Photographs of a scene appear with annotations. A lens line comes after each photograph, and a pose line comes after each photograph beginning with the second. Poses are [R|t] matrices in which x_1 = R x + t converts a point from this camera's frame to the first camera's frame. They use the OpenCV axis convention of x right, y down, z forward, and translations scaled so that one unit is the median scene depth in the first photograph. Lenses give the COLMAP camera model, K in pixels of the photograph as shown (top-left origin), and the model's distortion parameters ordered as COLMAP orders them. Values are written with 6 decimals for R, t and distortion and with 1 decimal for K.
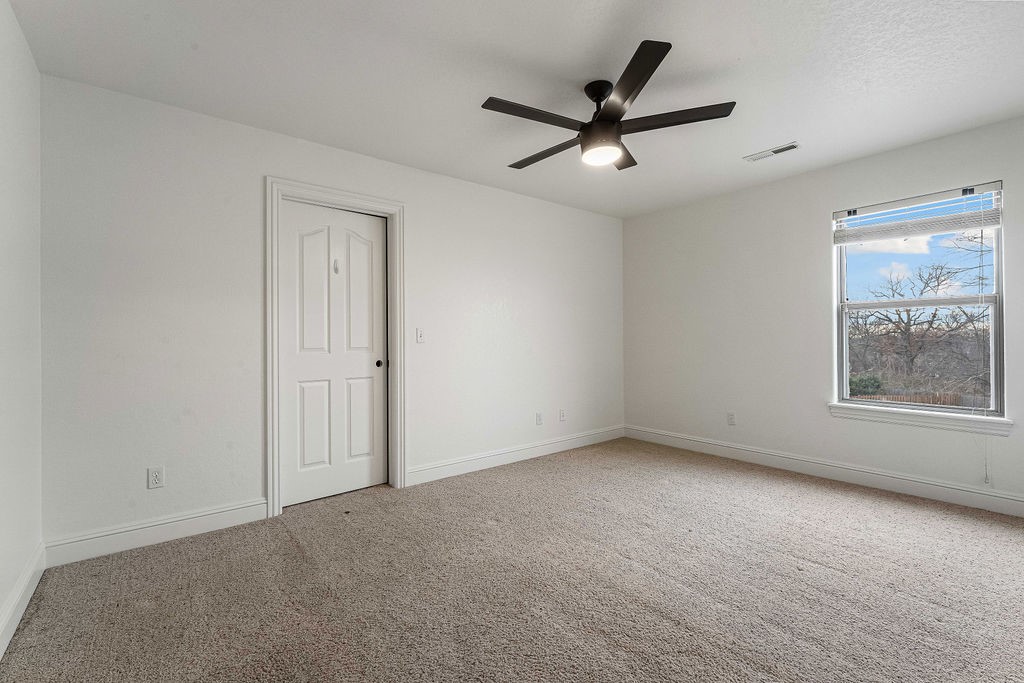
lens RADIAL K [[438.9, 0, 507.5], [0, 438.9, 341.3], [0, 0, 1]] dist [-0.000634, -0.000064]
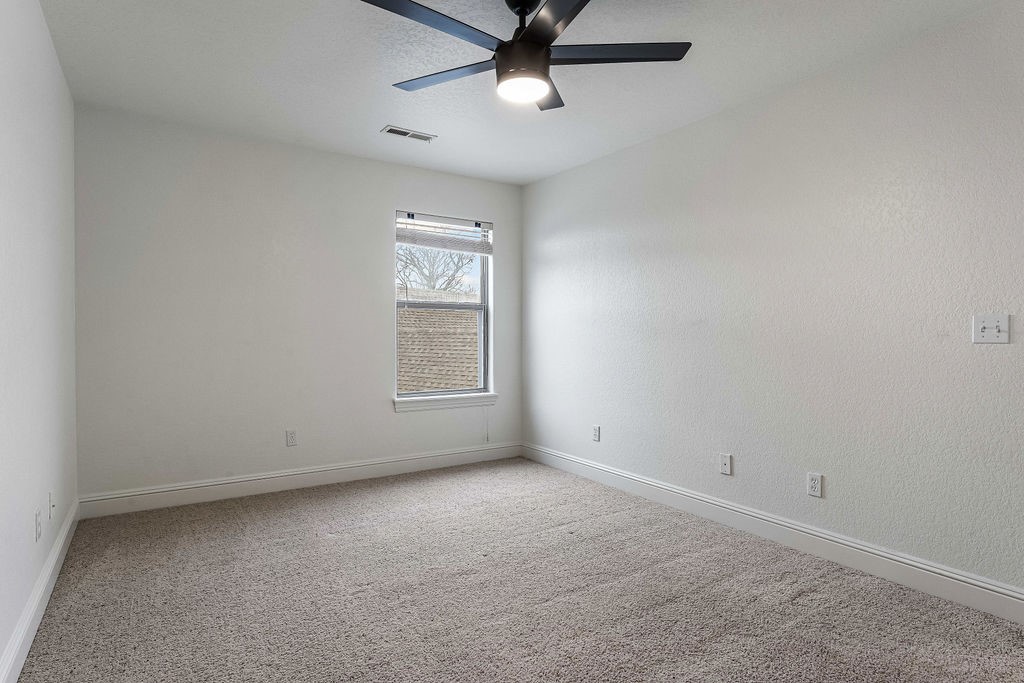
lens RADIAL K [[543.2, 0, 507.4], [0, 543.2, 342.9], [0, 0, 1]] dist [-0.000843, -0.000503]
pose [[0.094997, -0.009287, 0.995434, -0.554848], [-0.001686, 0.999954, 0.009490, -0.000752], [-0.995476, -0.002579, 0.094977, 0.725013]]
